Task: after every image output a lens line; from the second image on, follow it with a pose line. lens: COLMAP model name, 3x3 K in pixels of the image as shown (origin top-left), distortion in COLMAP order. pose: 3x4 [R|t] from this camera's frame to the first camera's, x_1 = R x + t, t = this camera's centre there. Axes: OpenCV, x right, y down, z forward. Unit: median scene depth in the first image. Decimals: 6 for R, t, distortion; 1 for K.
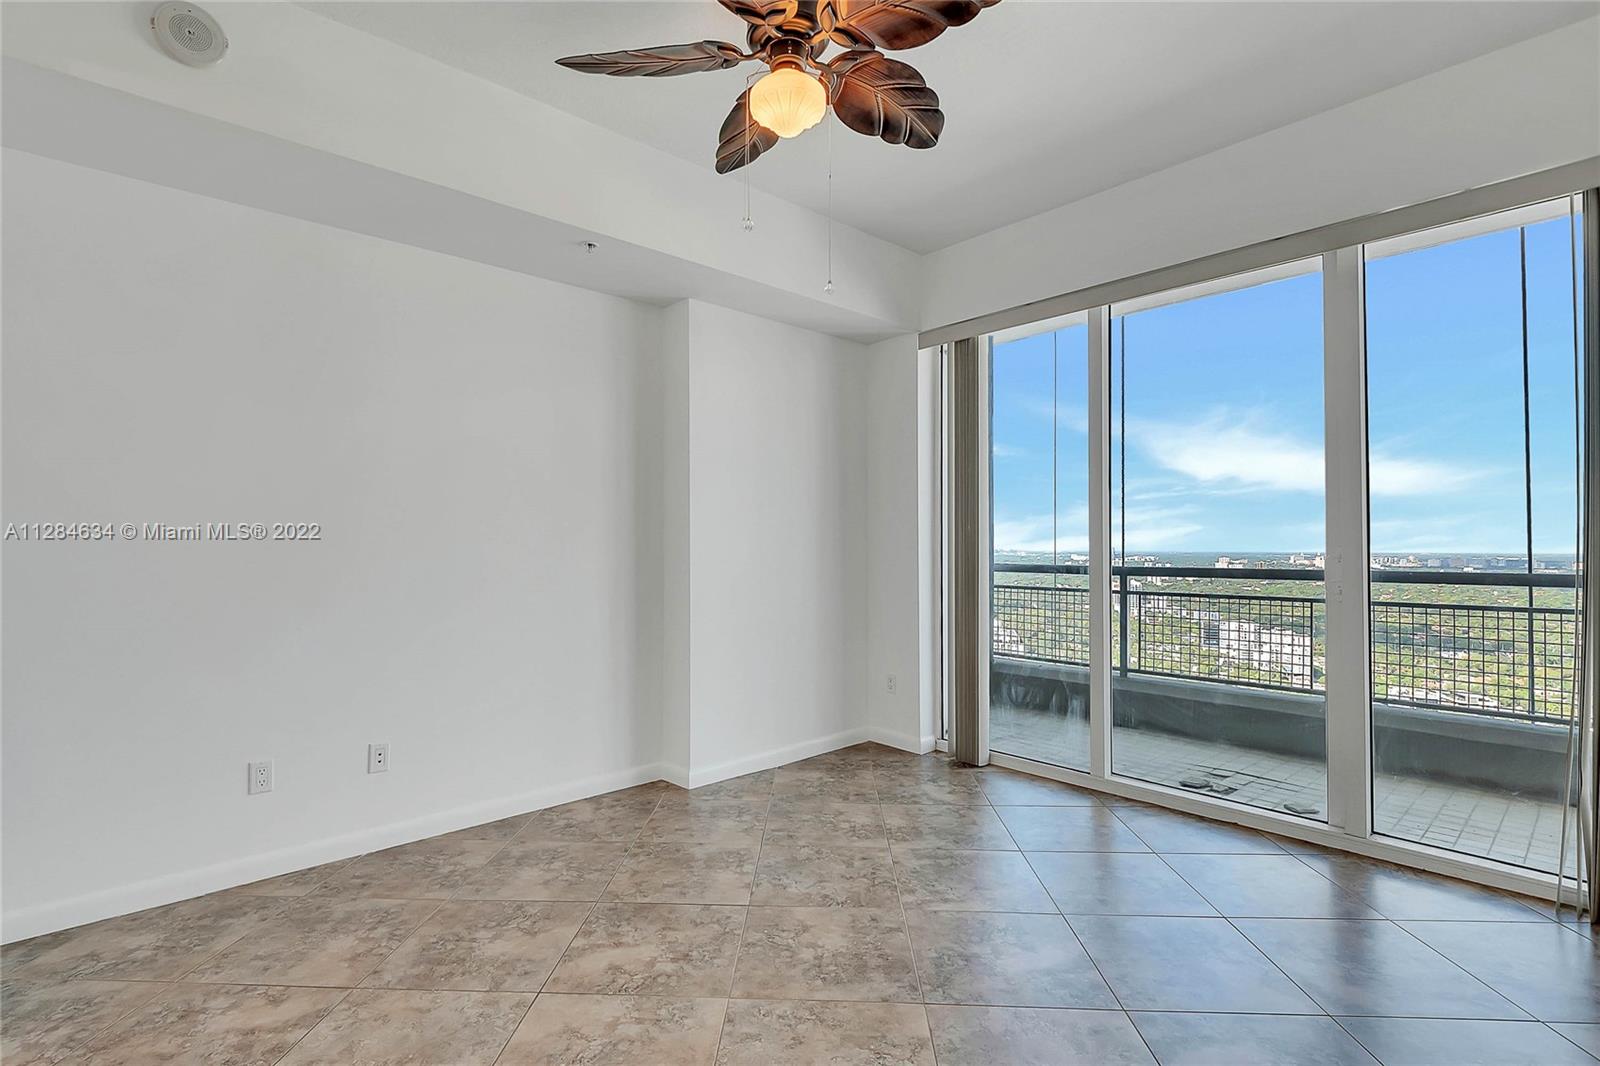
lens RADIAL K [[704.1, 0, 800.2], [0, 704.1, 531.6], [0, 0, 1]] dist [-0.010371, 0.000049]
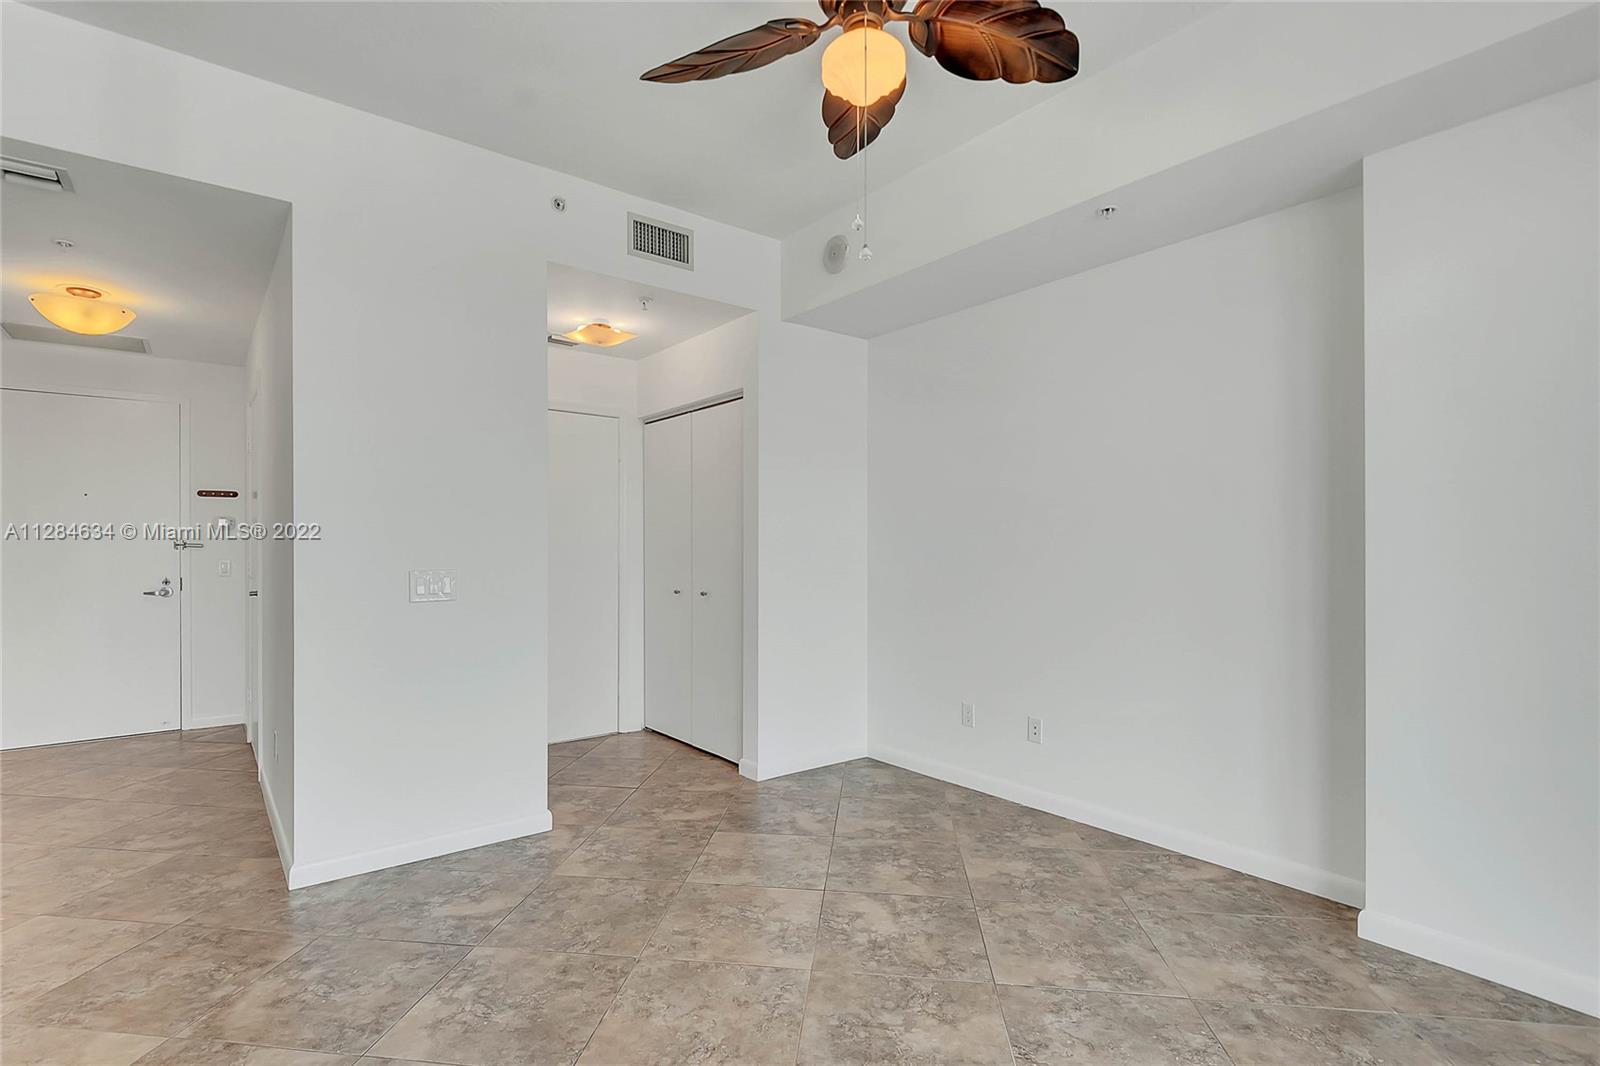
lens RADIAL K [[744.0, 0, 803.7], [0, 744.0, 534.6], [0, 0, 1]] dist [0.014946, -0.006410]
pose [[-0.027837, -0.012124, -0.999539, 0.723508], [0.016207, 0.999790, -0.012578, 0.003202], [0.999481, -0.016550, -0.027635, 0.700001]]
